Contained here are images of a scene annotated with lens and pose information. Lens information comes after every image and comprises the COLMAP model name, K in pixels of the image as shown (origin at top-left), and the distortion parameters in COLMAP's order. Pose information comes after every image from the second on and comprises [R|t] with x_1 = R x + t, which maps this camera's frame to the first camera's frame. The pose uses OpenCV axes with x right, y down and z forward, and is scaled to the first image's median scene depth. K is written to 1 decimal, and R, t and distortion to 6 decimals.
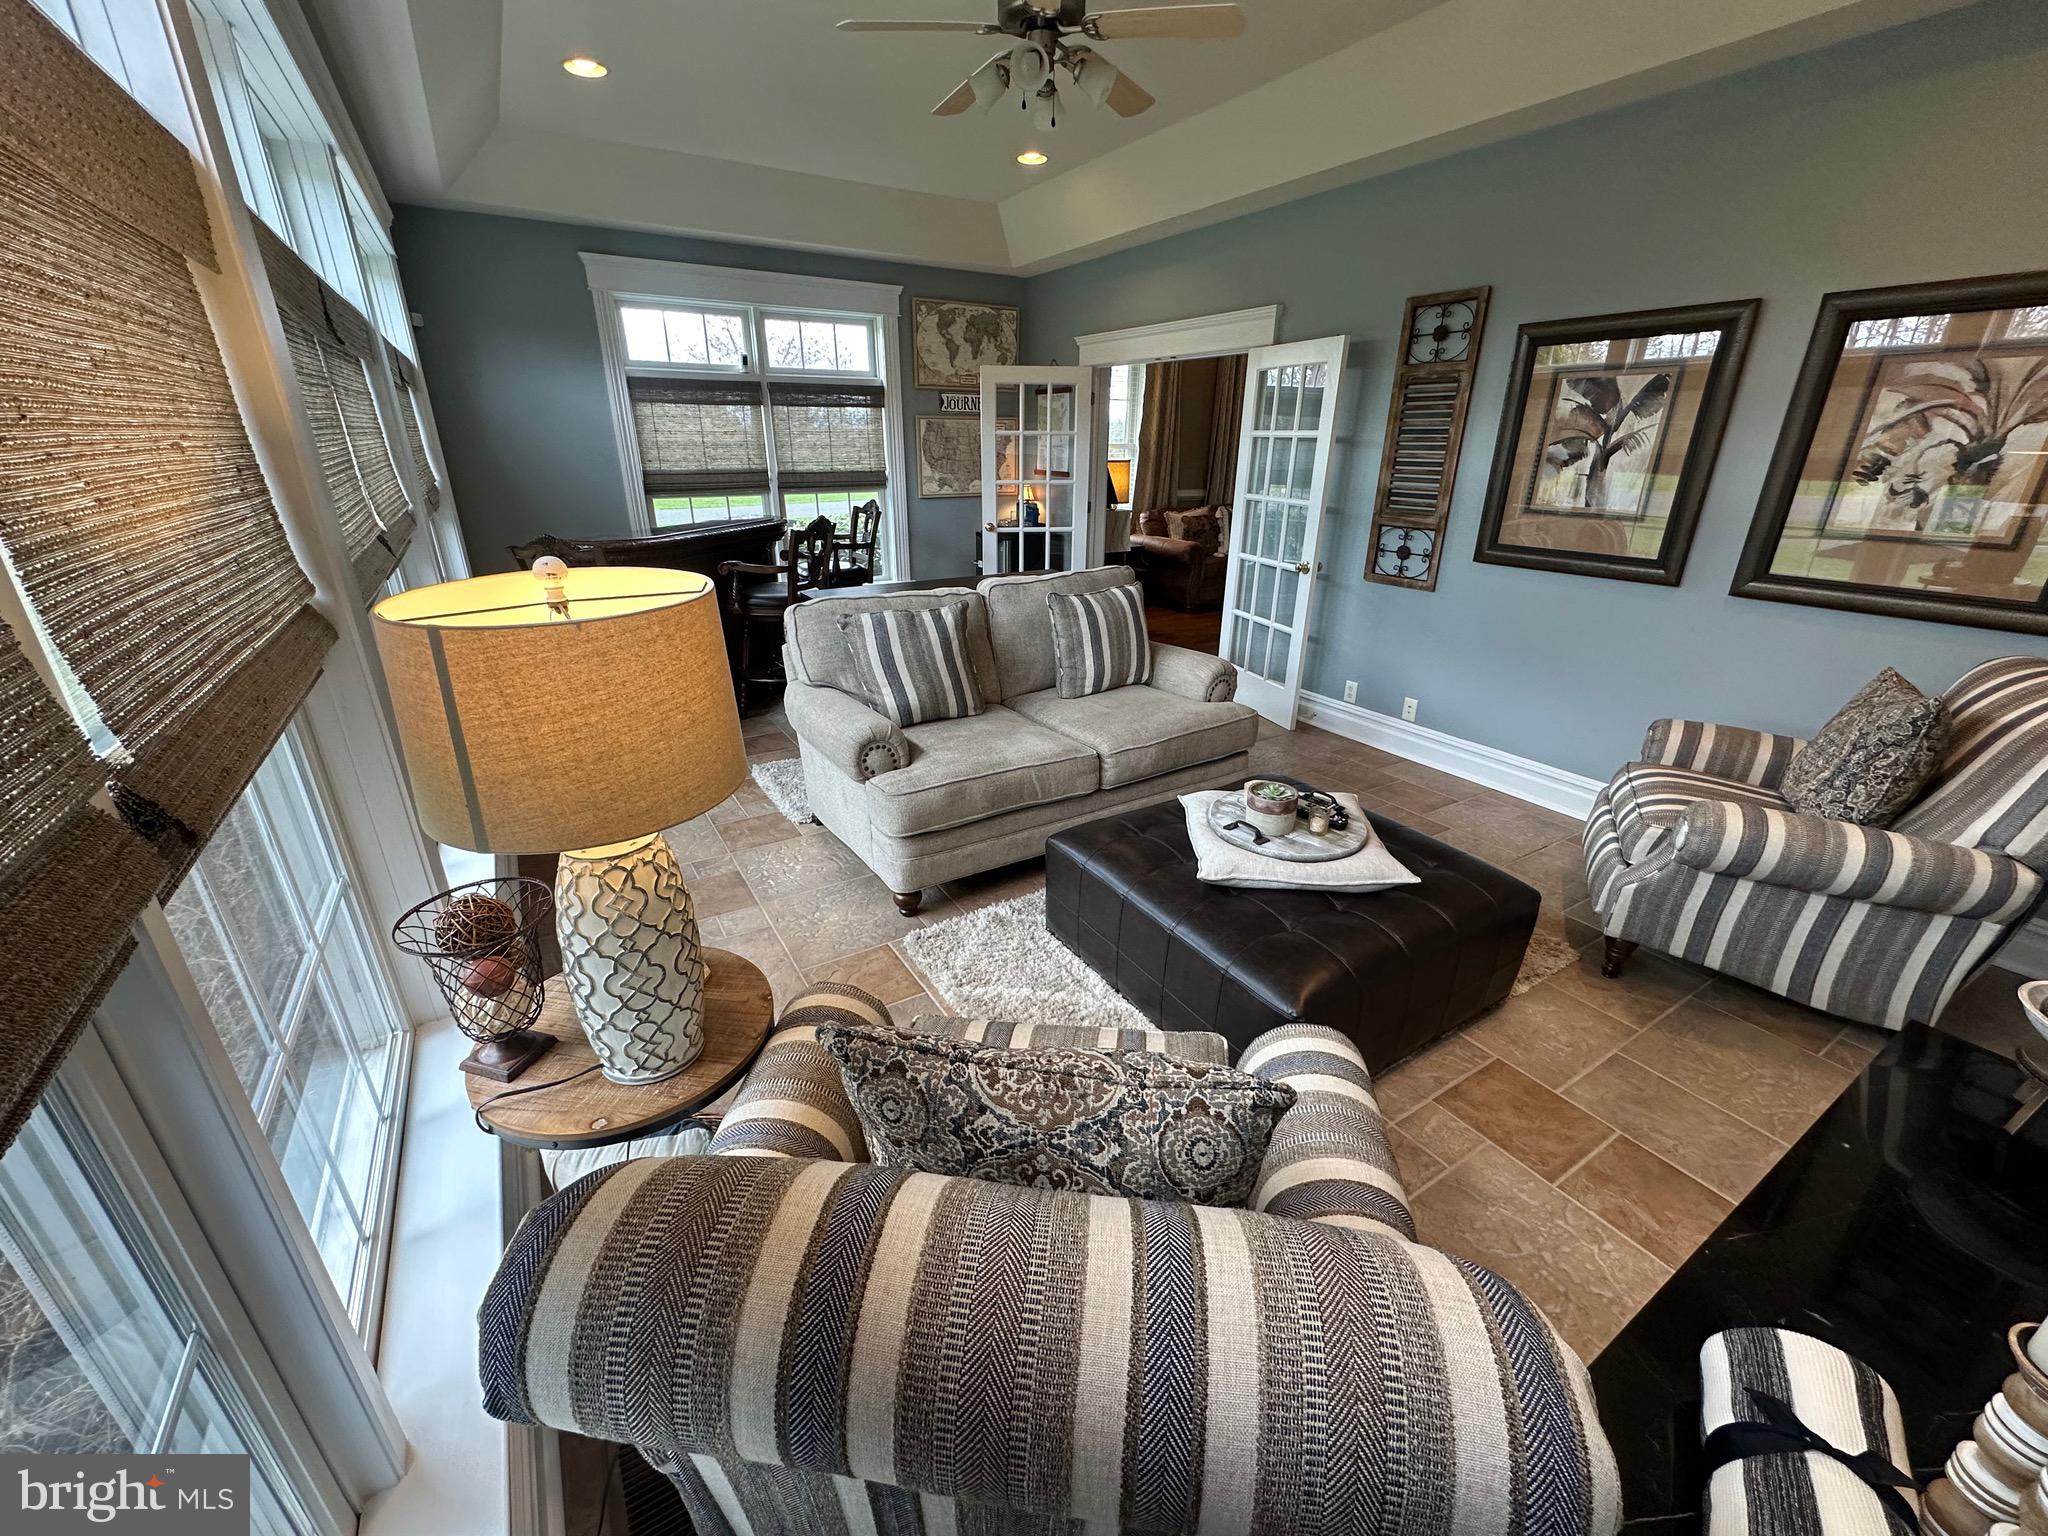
lens RADIAL K [[817.5, 0, 1024.0], [0, 817.5, 768.0], [0, 0, 1]] dist [-0.001356, -0.000043]
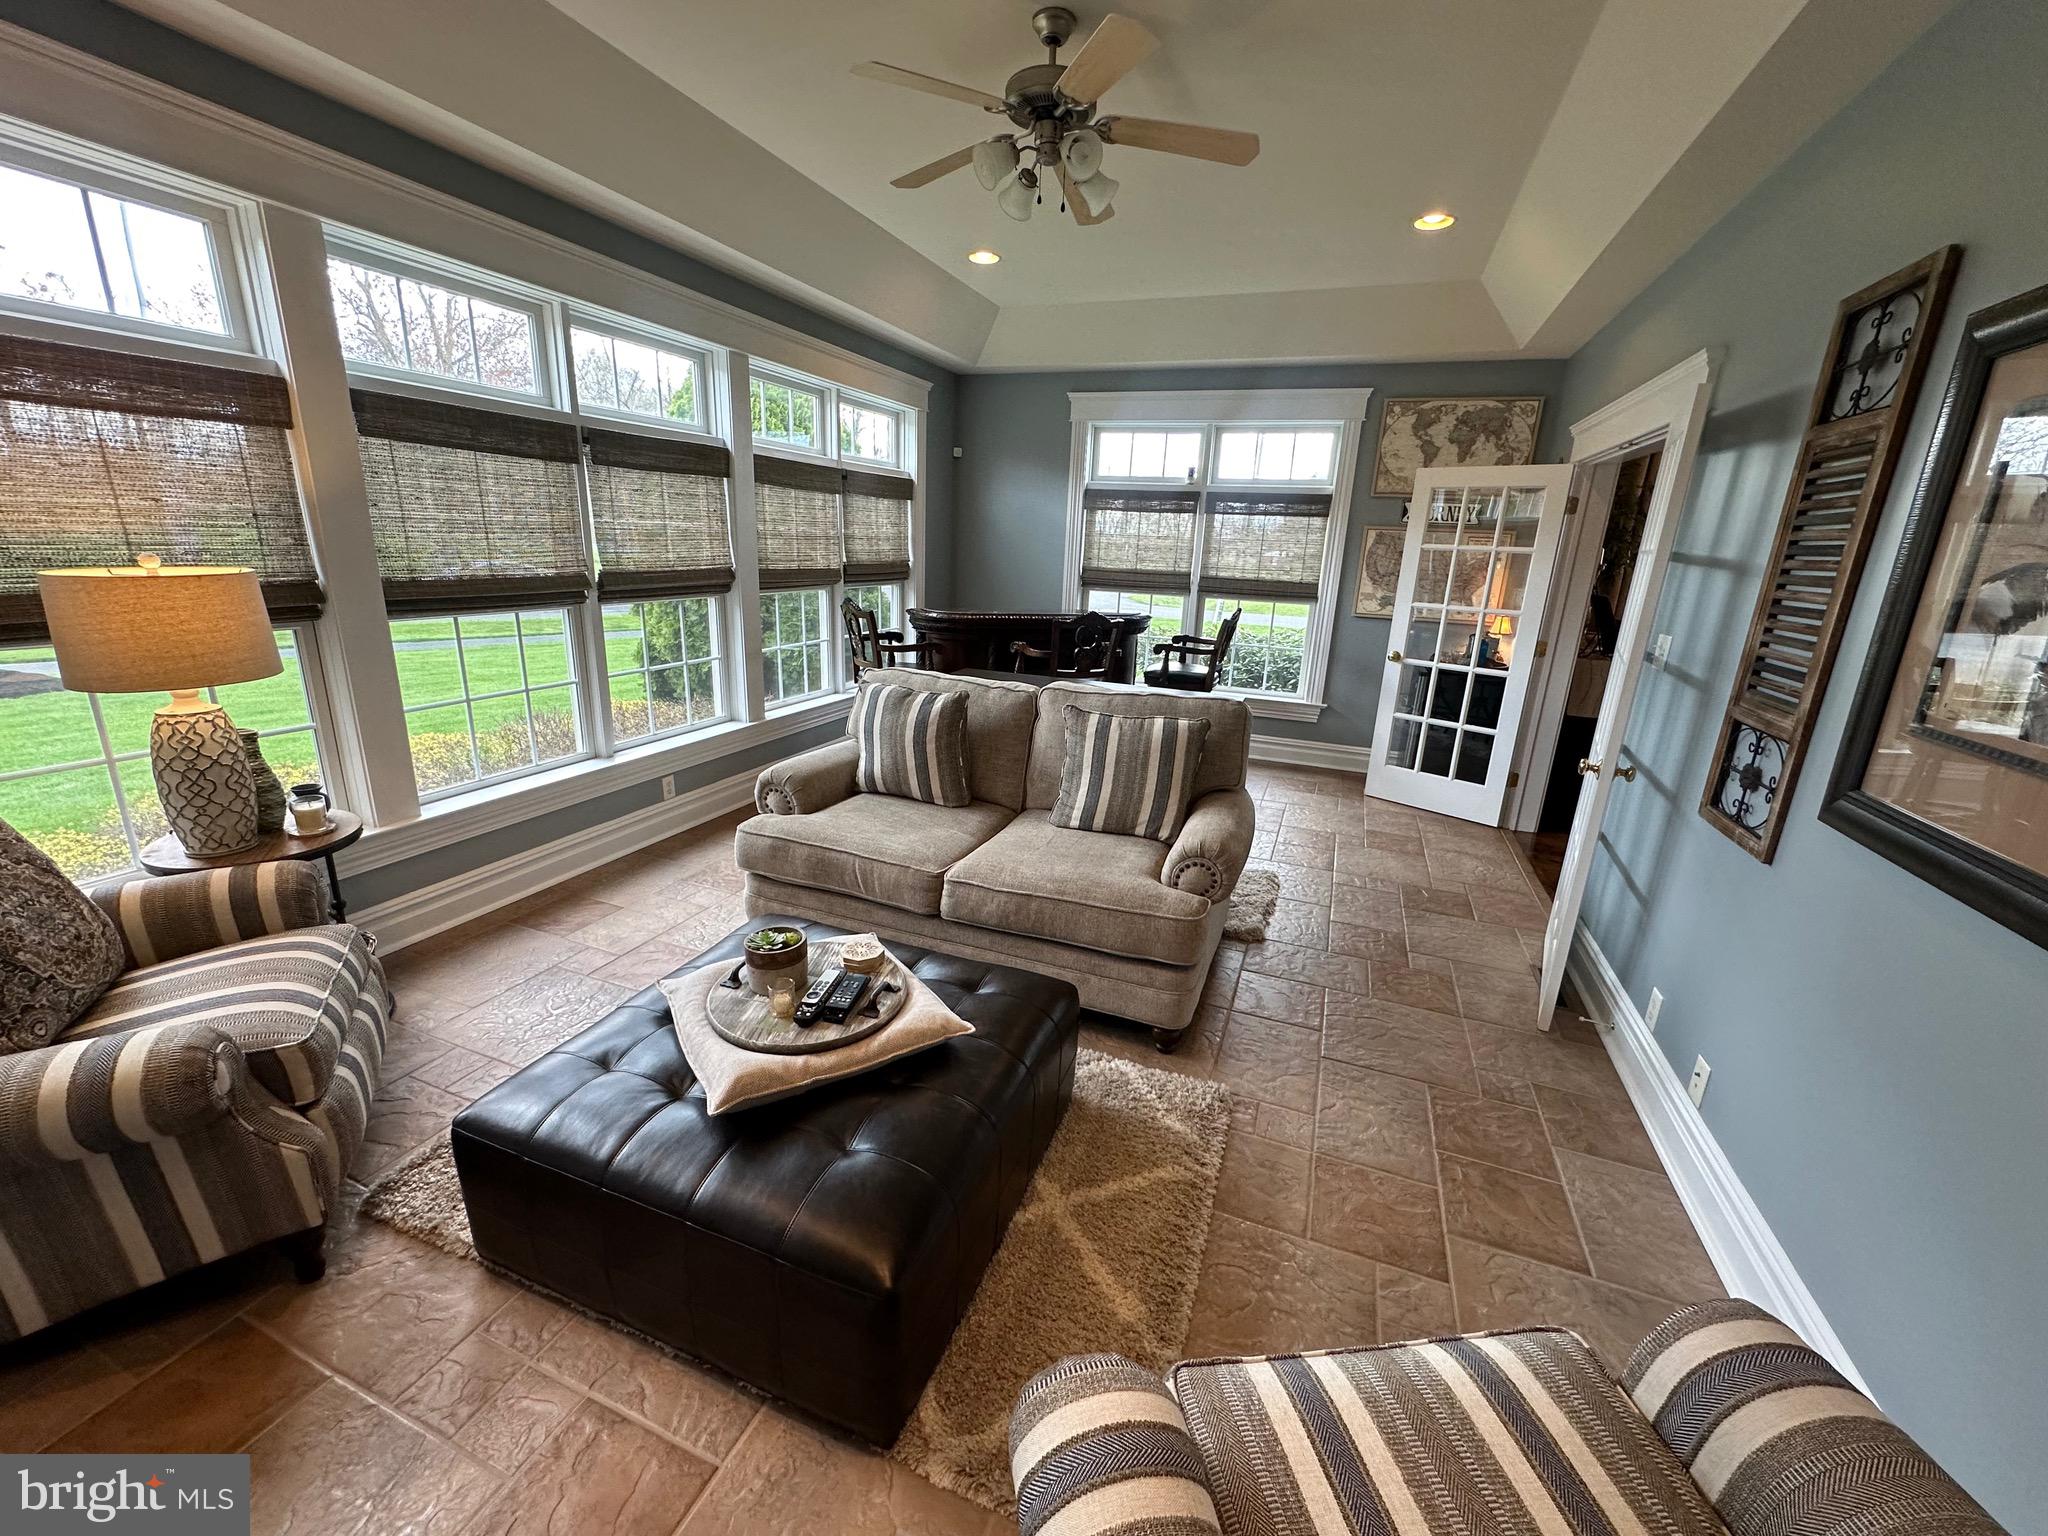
lens RADIAL K [[817.5, 0, 1024.0], [0, 817.5, 768.0], [0, 0, 1]] dist [-0.001356, -0.000043]
pose [[0.605134, 0.237076, -0.760005, 1.114009], [-0.334539, 0.941981, 0.027474, -0.254744], [0.722424, 0.237626, 0.649336, 0.659292]]
